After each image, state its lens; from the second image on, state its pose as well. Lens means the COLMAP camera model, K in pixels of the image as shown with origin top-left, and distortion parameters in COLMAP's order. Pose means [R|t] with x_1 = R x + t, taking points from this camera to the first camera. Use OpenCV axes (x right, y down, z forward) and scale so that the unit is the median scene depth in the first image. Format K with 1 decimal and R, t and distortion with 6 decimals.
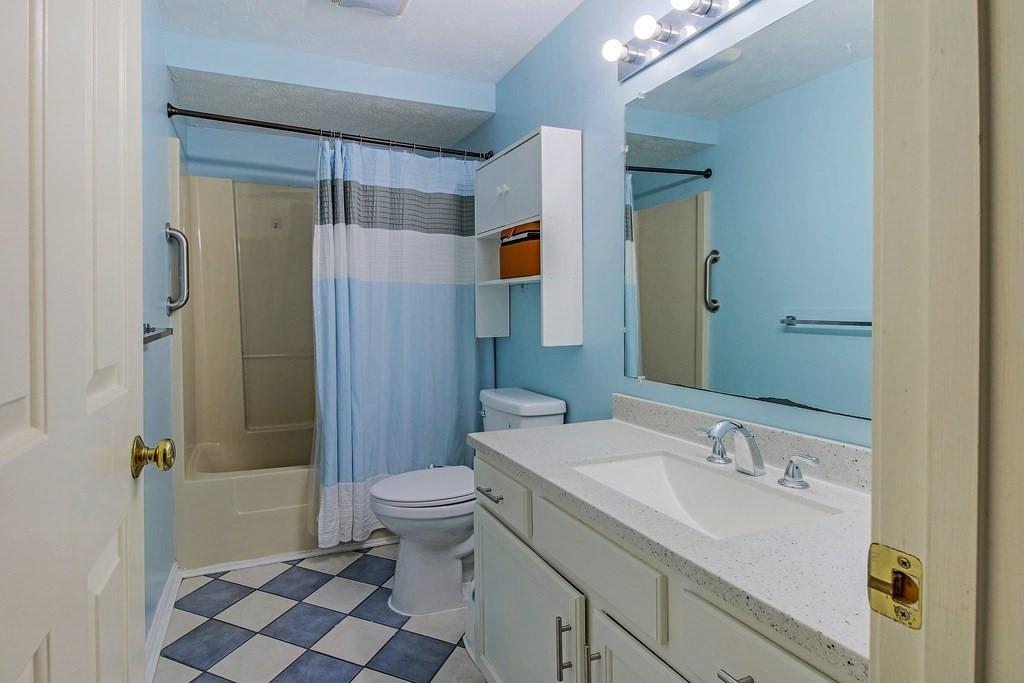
lens RADIAL K [[466.6, 0, 512.8], [0, 466.6, 304.6], [0, 0, 1]] dist [0.014774, -0.008982]
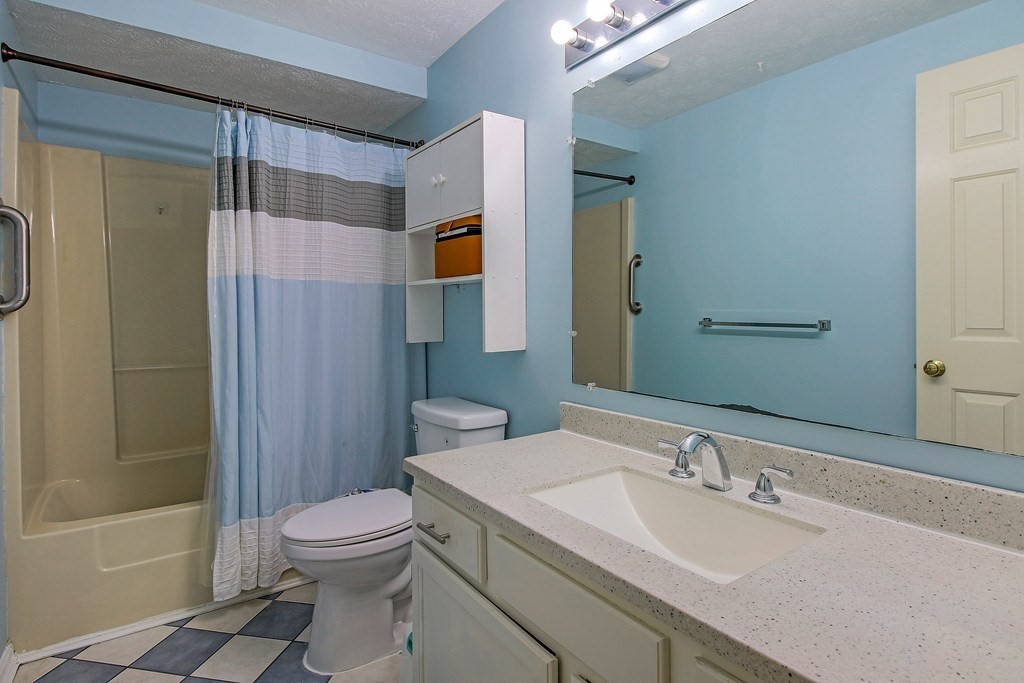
lens RADIAL K [[466.6, 0, 512.8], [0, 466.6, 304.6], [0, 0, 1]] dist [0.014774, -0.008982]
pose [[0.986676, 0.001953, 0.162683, -0.031149], [-0.001033, 0.999983, -0.005736, 0.001540], [-0.162692, 0.005491, 0.986662, 0.099008]]
